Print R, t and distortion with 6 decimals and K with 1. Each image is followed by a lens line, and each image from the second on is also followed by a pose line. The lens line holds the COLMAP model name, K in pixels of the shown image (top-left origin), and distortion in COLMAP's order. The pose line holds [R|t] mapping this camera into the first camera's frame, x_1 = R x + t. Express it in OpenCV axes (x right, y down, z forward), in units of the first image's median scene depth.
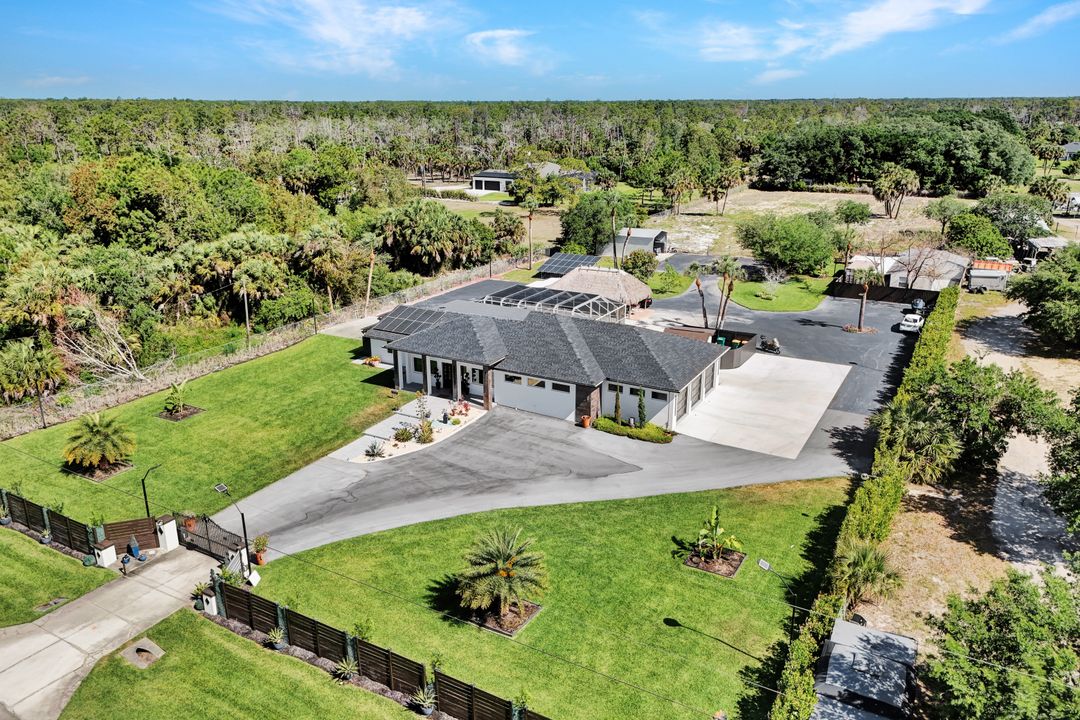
lens RADIAL K [[786.5, 0, 540.0], [0, 786.5, 360.0], [0, 0, 1]] dist [0.047353, -0.005577]
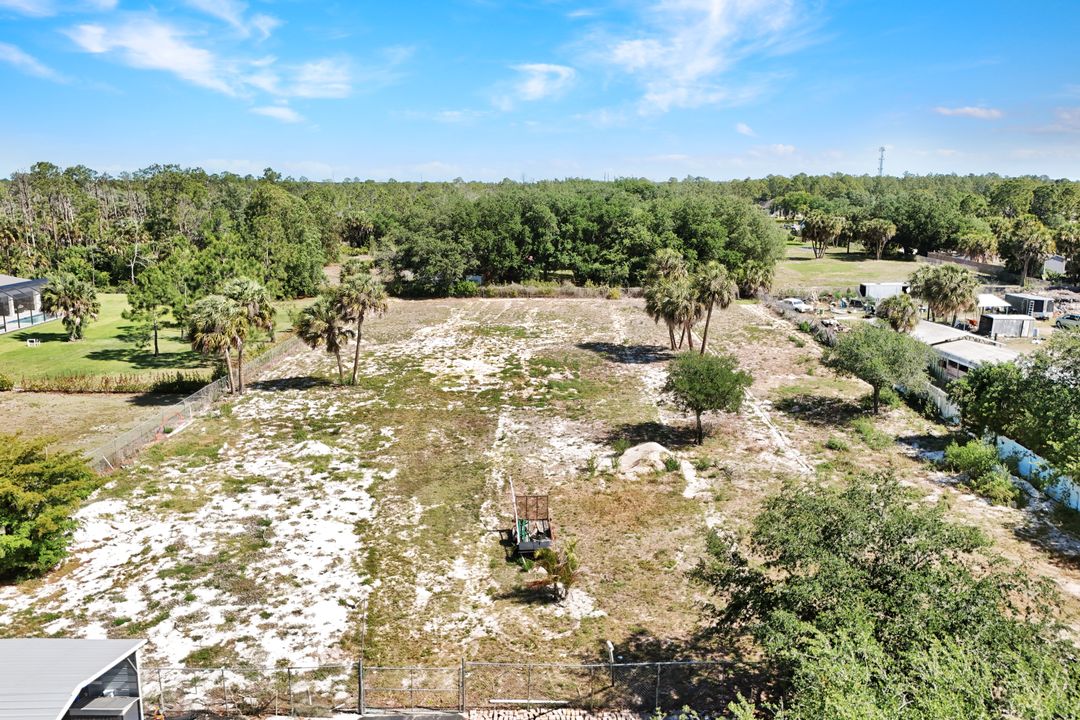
lens RADIAL K [[789.6, 0, 533.9], [0, 789.6, 360.8], [0, 0, 1]] dist [0.084130, -0.093250]
pose [[0.884658, -0.100297, 0.455325, 0.307056], [0.145159, 0.987300, -0.064554, -0.375044], [-0.443068, 0.123202, 0.887982, 1.430228]]
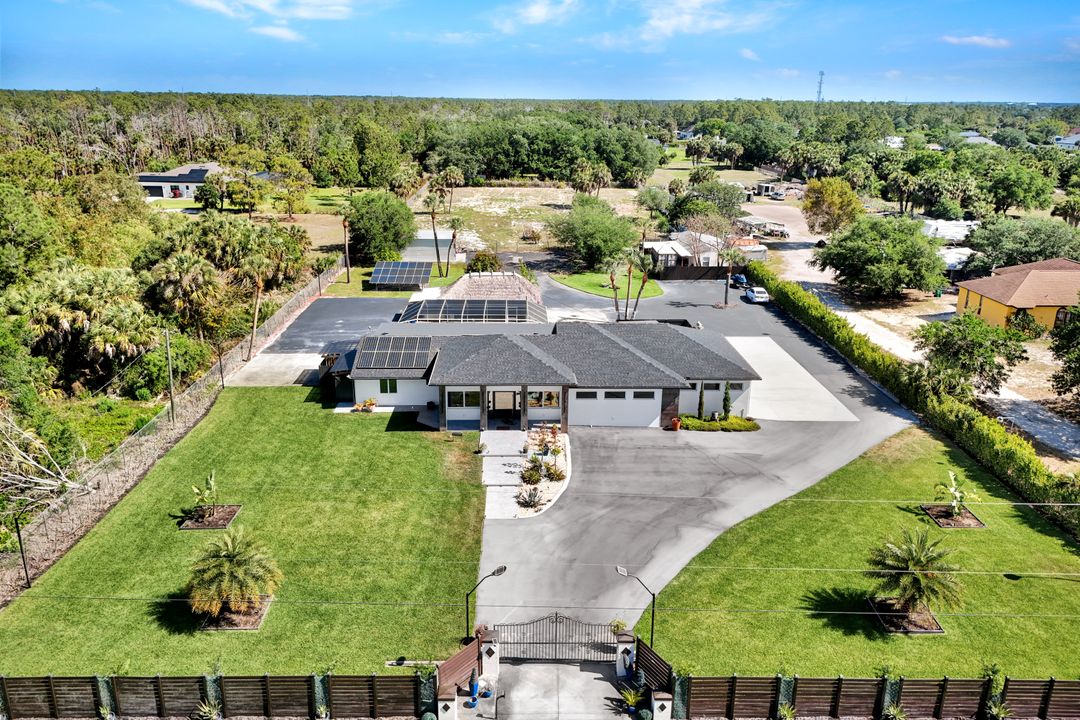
lens RADIAL K [[789.6, 0, 533.9], [0, 789.6, 360.8], [0, 0, 1]] dist [0.084130, -0.093250]
pose [[0.861507, -0.147608, 0.485816, -0.473914], [0.145878, 0.988426, 0.041629, -0.056963], [-0.486338, 0.035006, 0.873069, 0.176346]]
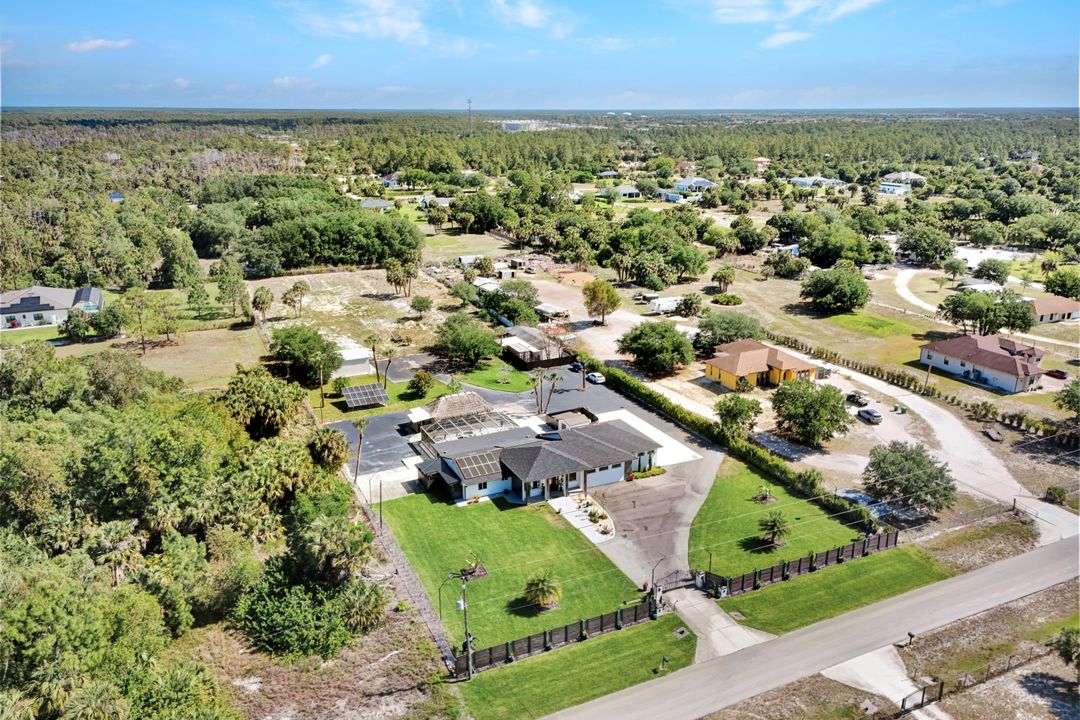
lens RADIAL K [[789.6, 0, 533.9], [0, 789.6, 360.8], [0, 0, 1]] dist [0.084130, -0.093250]
pose [[0.575791, -0.244011, 0.780335, -1.290283], [0.252422, 0.960854, 0.114203, -0.405637], [-0.777655, 0.131217, 0.614845, -0.049967]]
